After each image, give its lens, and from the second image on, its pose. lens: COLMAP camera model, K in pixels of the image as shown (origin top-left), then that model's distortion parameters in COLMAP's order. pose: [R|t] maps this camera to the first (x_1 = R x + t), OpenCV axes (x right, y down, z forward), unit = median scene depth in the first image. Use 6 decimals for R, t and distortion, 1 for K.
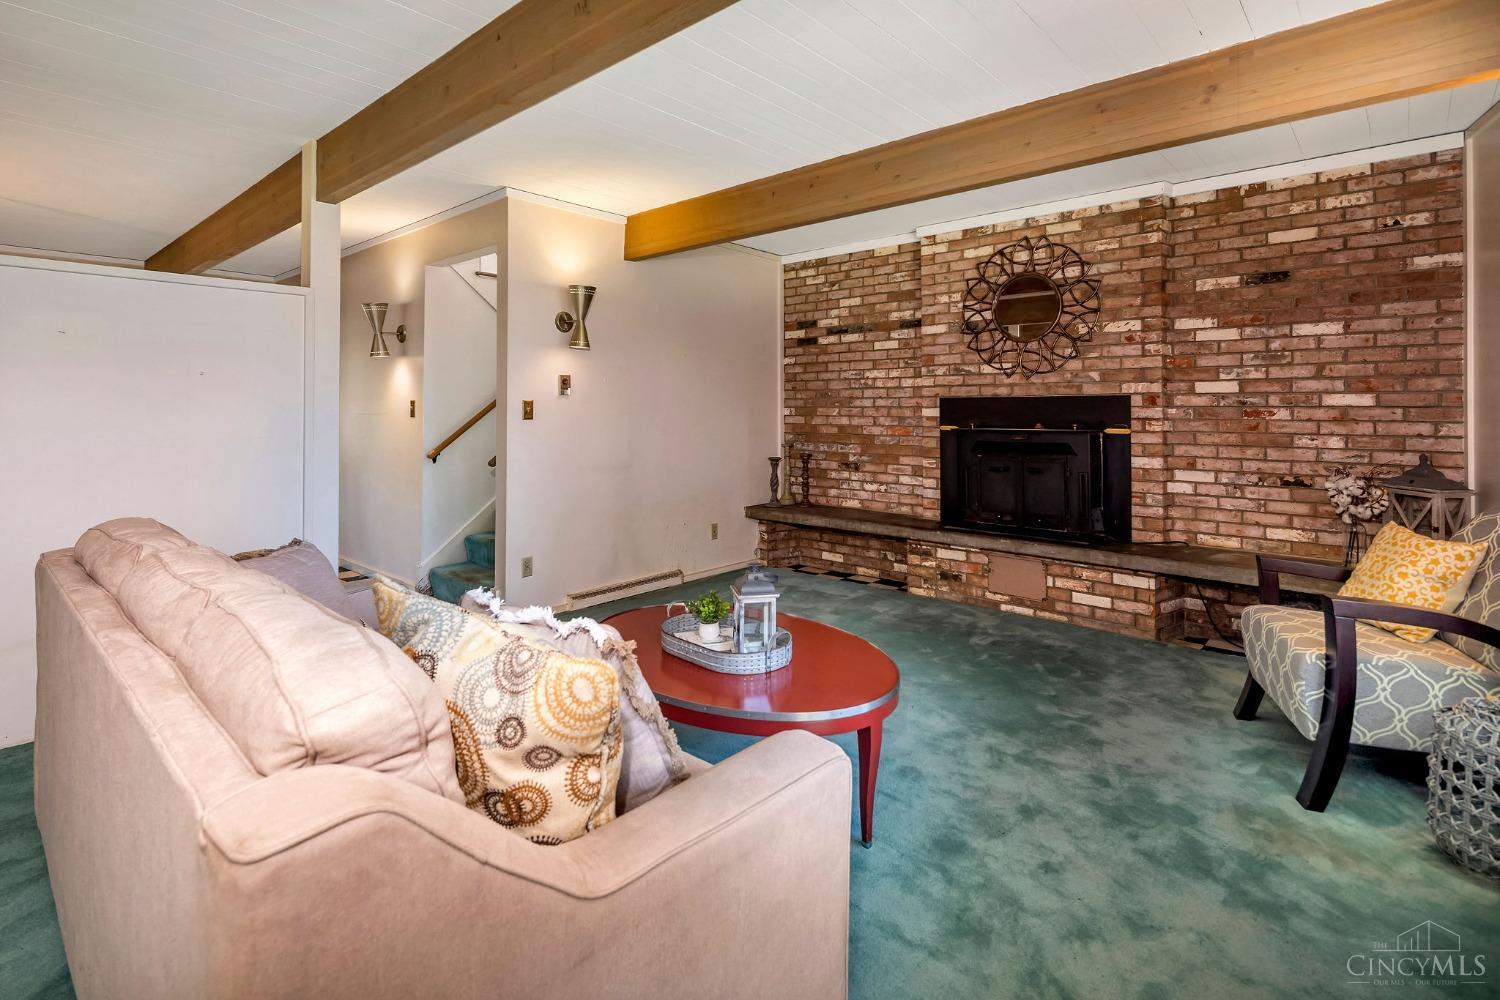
lens RADIAL K [[724.0, 0, 749.1], [0, 724.0, 408.2], [0, 0, 1]] dist [-0.000399, -0.000403]
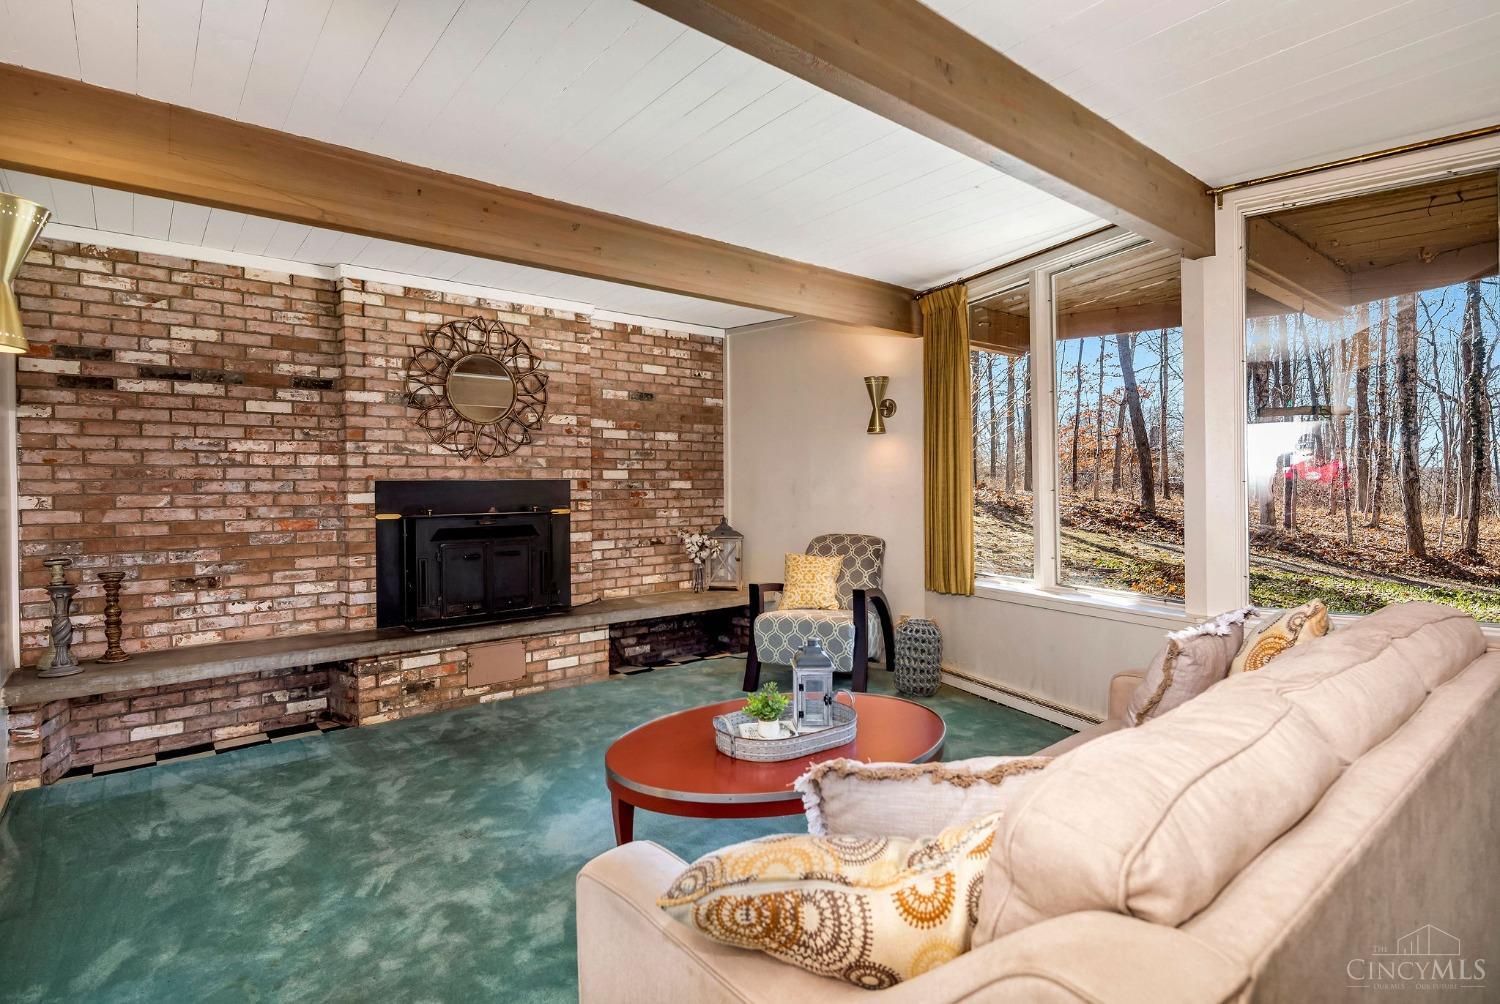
lens RADIAL K [[738.9, 0, 750.0], [0, 738.9, 502.0], [0, 0, 1]] dist [-0.000106, -0.001006]
pose [[0.155202, -0.018070, 0.987717, -0.539765], [0.011101, 0.999801, 0.016547, 0.000843], [-0.987820, 0.008397, 0.155372, 0.478442]]
